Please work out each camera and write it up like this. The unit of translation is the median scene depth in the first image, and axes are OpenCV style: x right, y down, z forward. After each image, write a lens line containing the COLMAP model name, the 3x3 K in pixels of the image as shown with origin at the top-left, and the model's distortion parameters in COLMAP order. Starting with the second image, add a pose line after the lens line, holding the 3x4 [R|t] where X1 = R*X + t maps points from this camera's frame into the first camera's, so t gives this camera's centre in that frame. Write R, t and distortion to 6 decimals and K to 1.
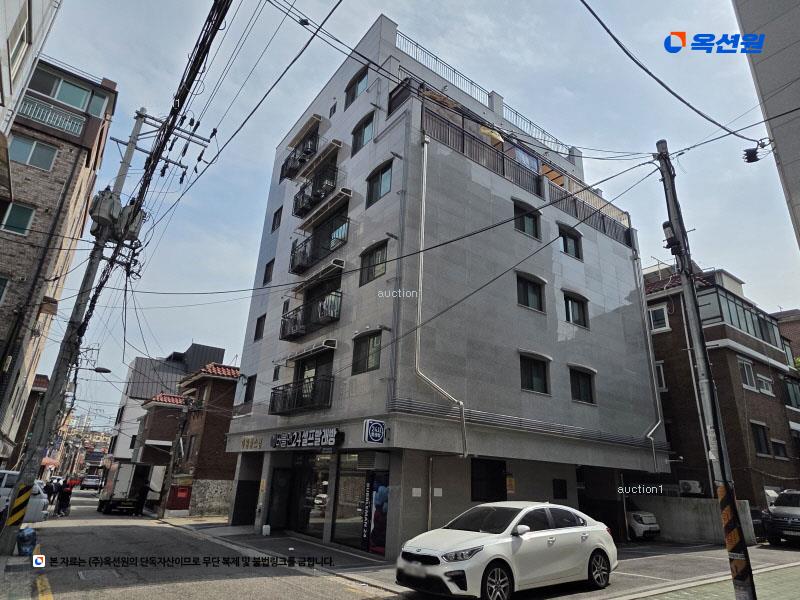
lens RADIAL K [[481.1, 0, 400.2], [0, 481.1, 303.3], [0, 0, 1]] dist [0.009480, -0.004472]
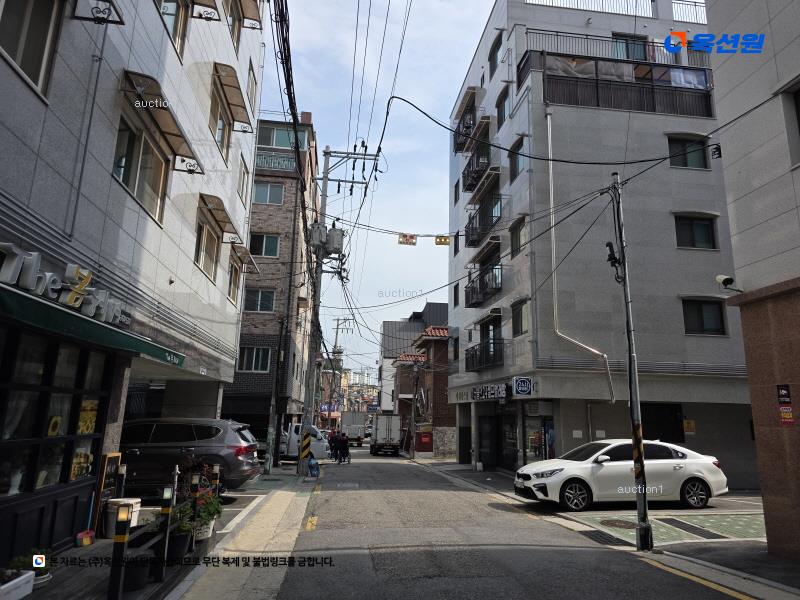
lens RADIAL K [[544.8, 0, 401.6], [0, 544.8, 292.6], [0, 0, 1]] dist [0.073815, -0.063686]
pose [[0.874553, -0.136027, -0.465461, 0.249015], [0.186694, 0.980312, 0.064290, -0.079460], [0.447552, -0.143124, 0.882730, -0.233833]]
